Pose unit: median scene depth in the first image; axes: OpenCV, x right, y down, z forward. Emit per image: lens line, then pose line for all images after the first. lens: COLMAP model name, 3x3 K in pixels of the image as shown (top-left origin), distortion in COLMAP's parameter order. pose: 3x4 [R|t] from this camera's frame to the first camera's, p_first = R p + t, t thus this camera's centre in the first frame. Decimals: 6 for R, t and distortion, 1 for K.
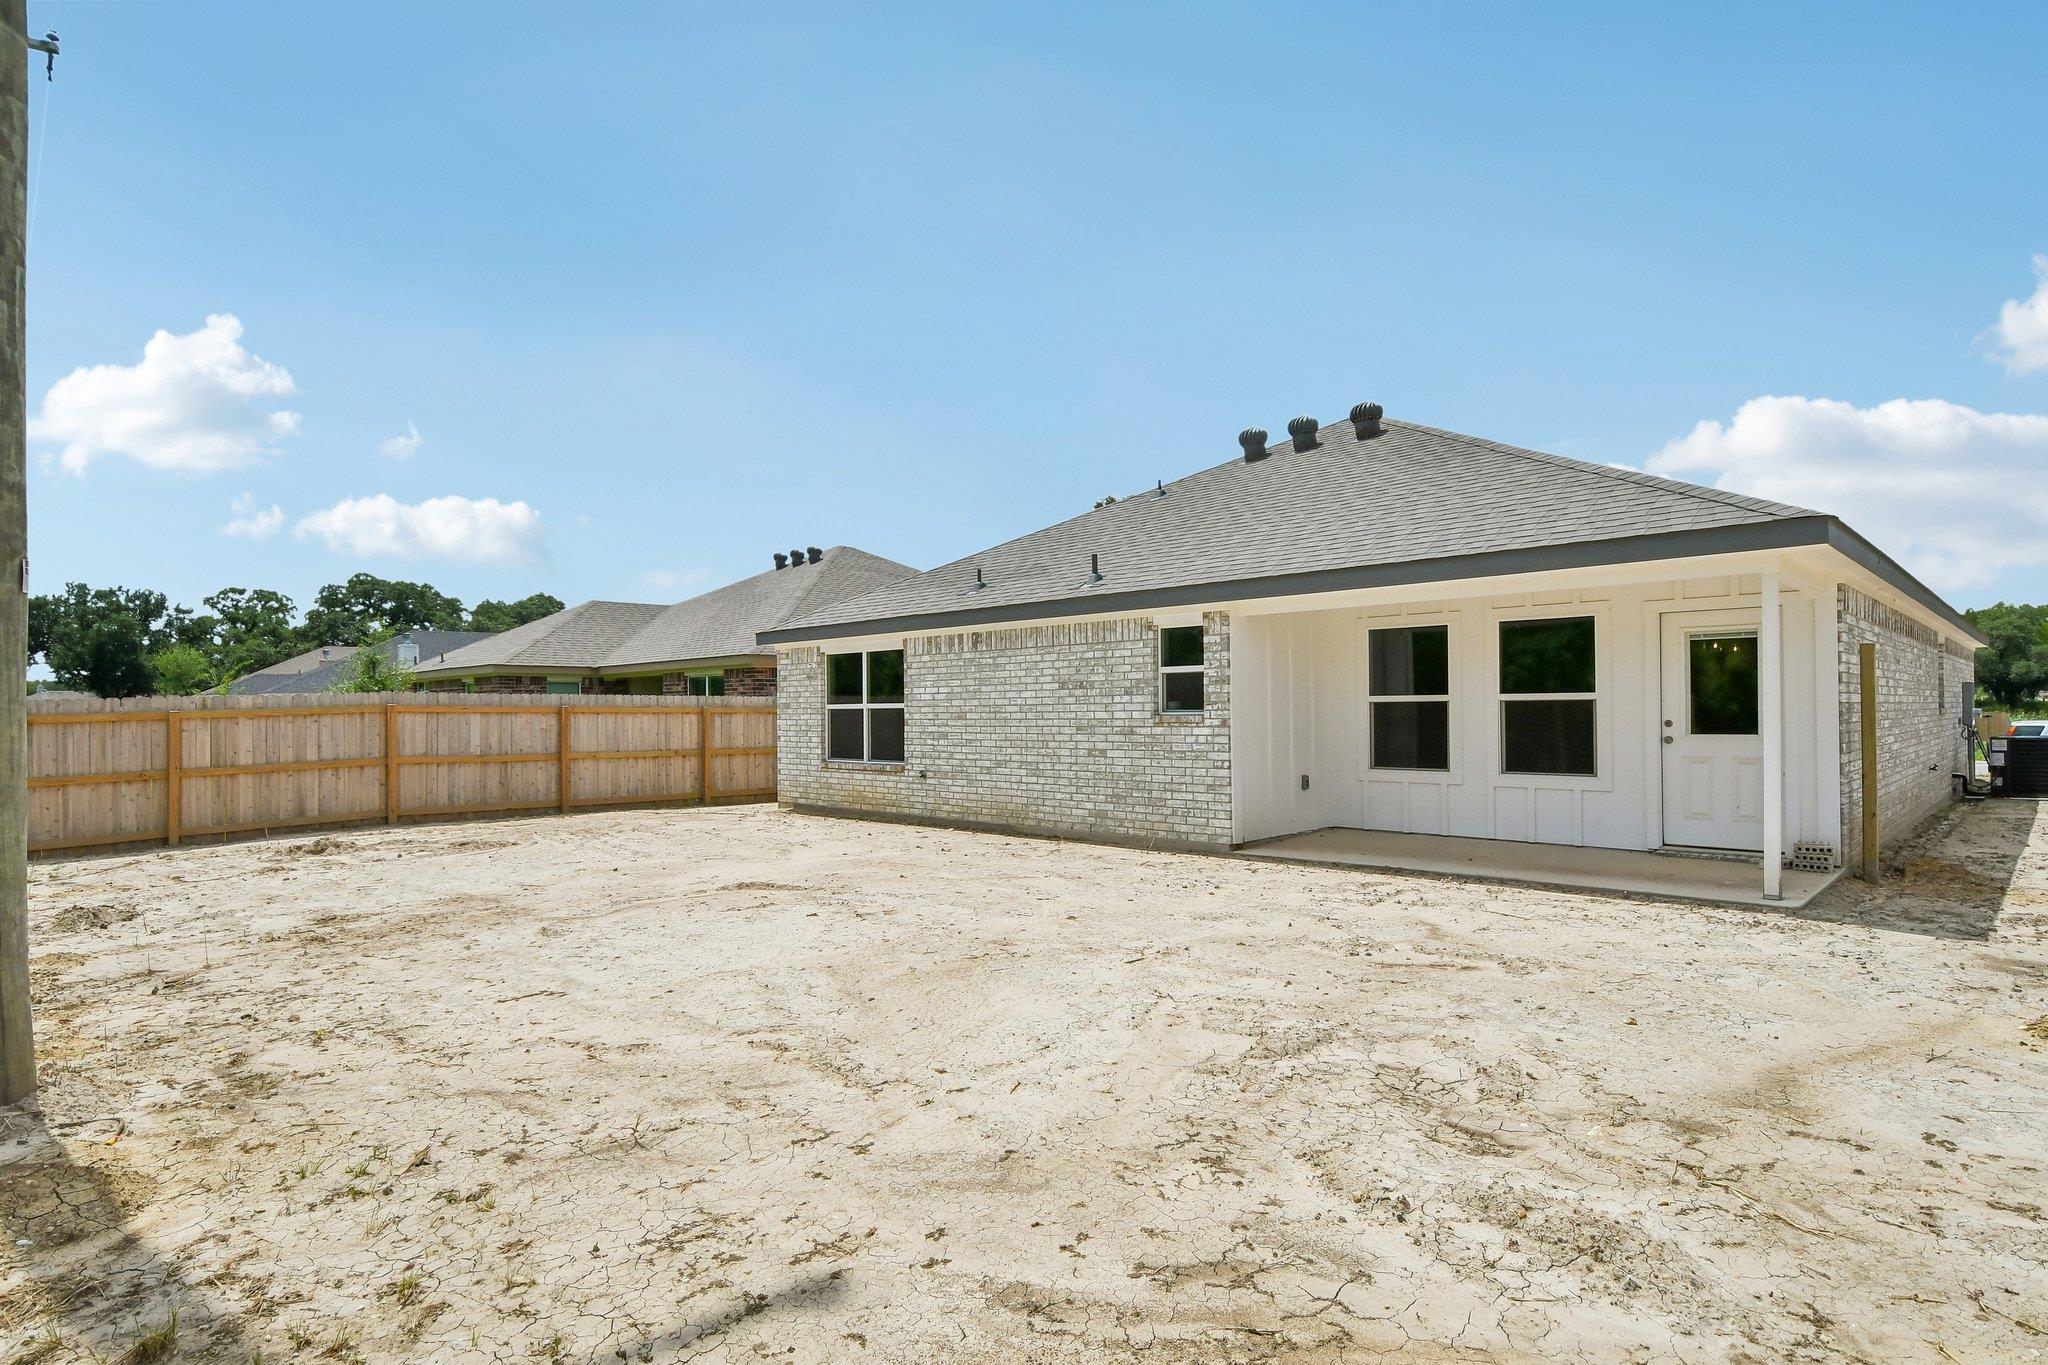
lens RADIAL K [[1079.7, 0, 1027.3], [0, 1079.7, 680.6], [0, 0, 1]] dist [-0.005486, 0.000100]
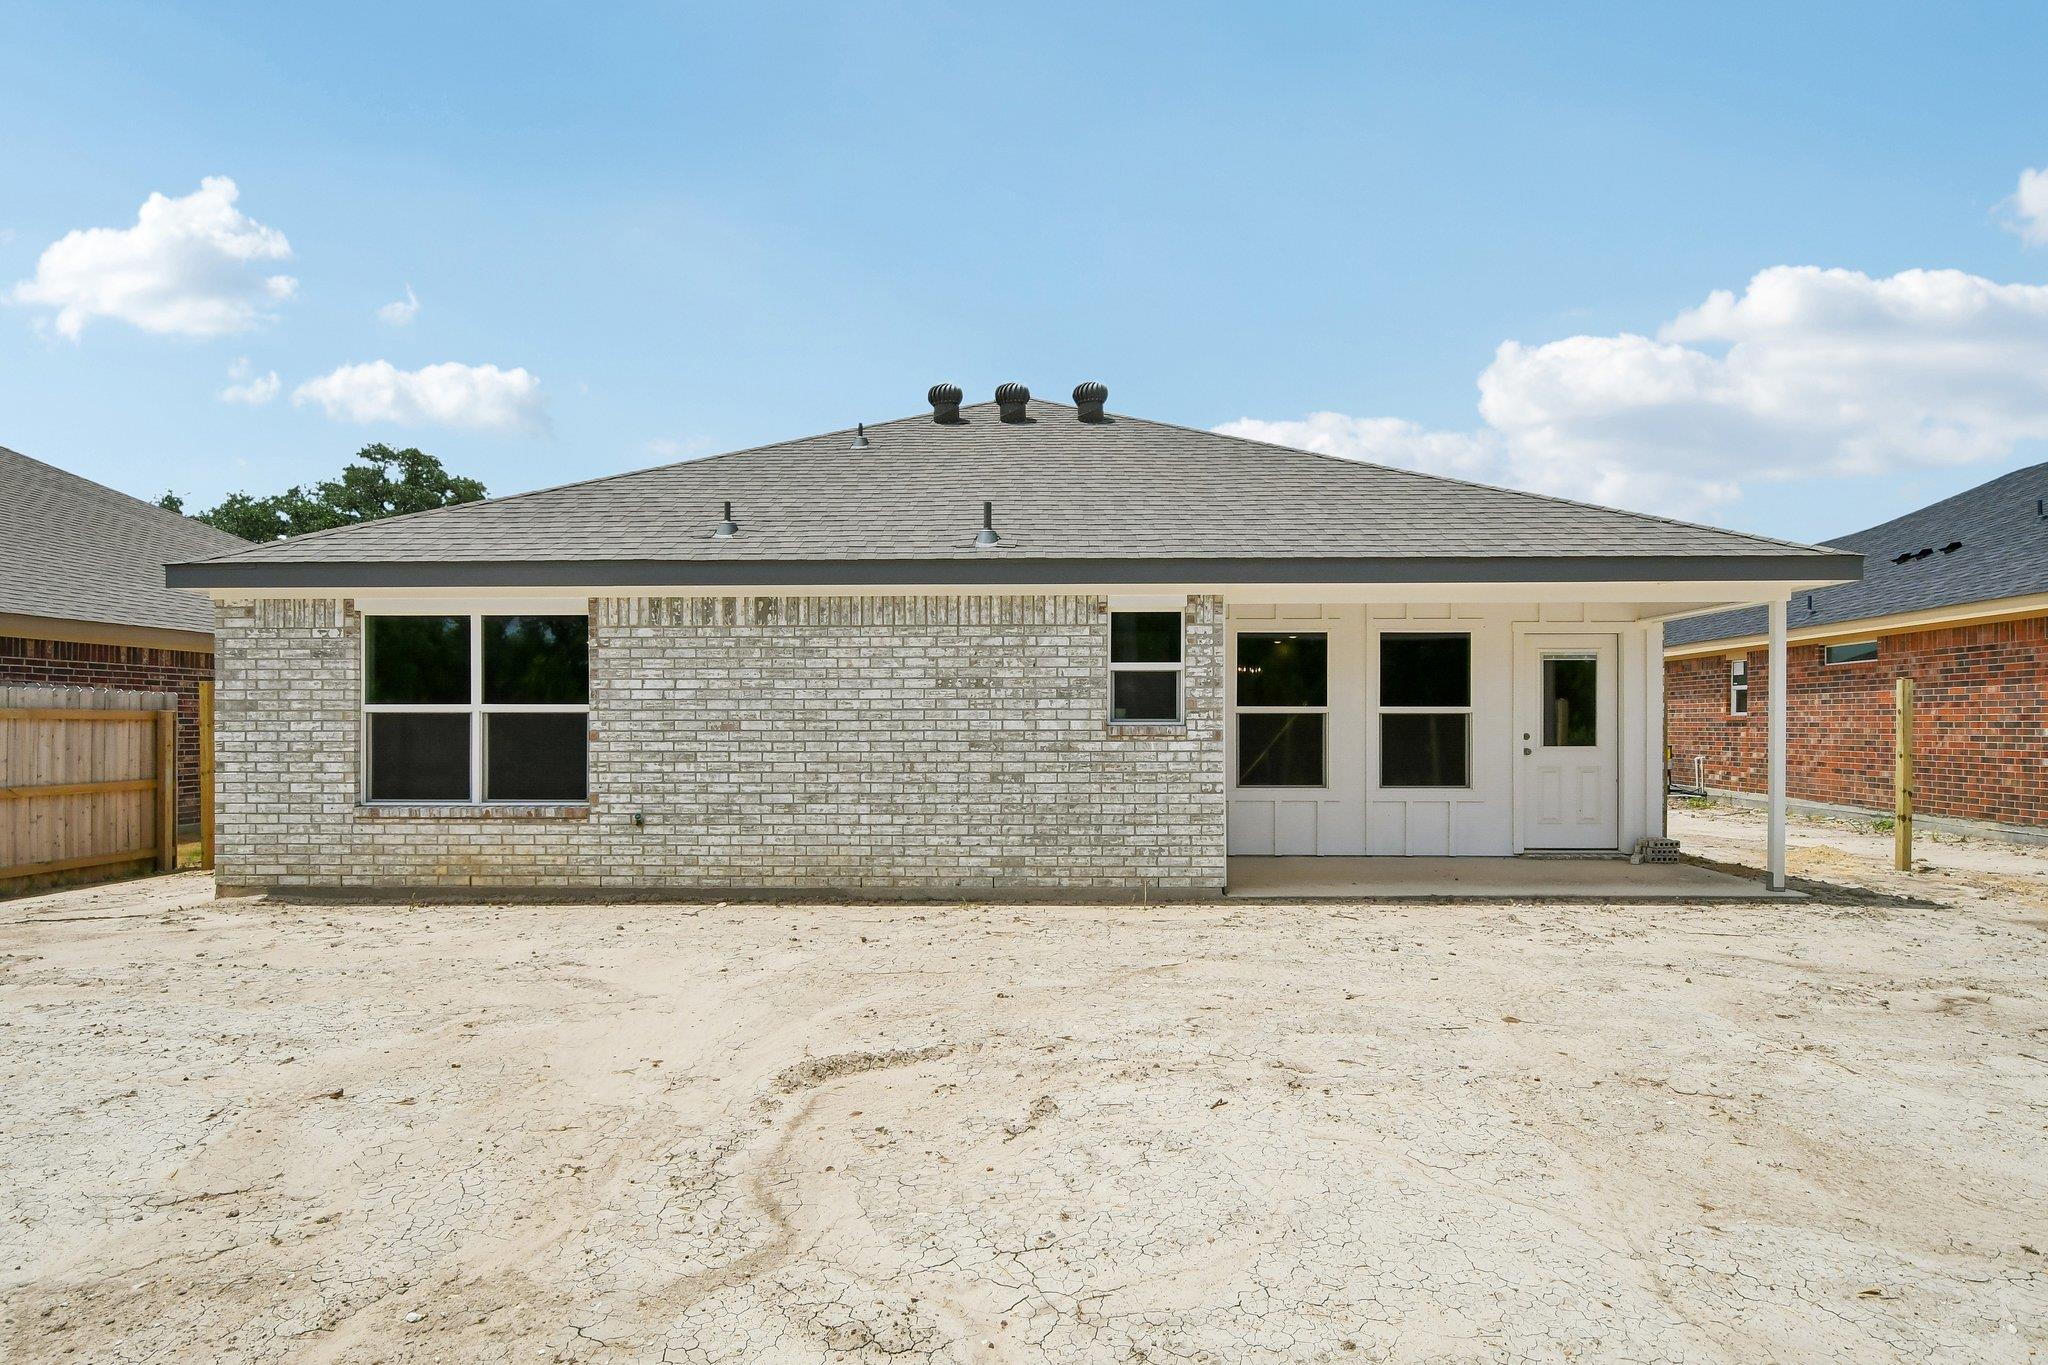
lens RADIAL K [[1079.7, 0, 1023.5], [0, 1079.7, 704.2], [0, 0, 1]] dist [-0.005486, 0.000100]
pose [[0.723466, 0.020586, 0.690053, -0.422660], [-0.025397, 0.999672, -0.003197, 0.019825], [-0.689893, -0.015212, 0.723751, 0.466122]]
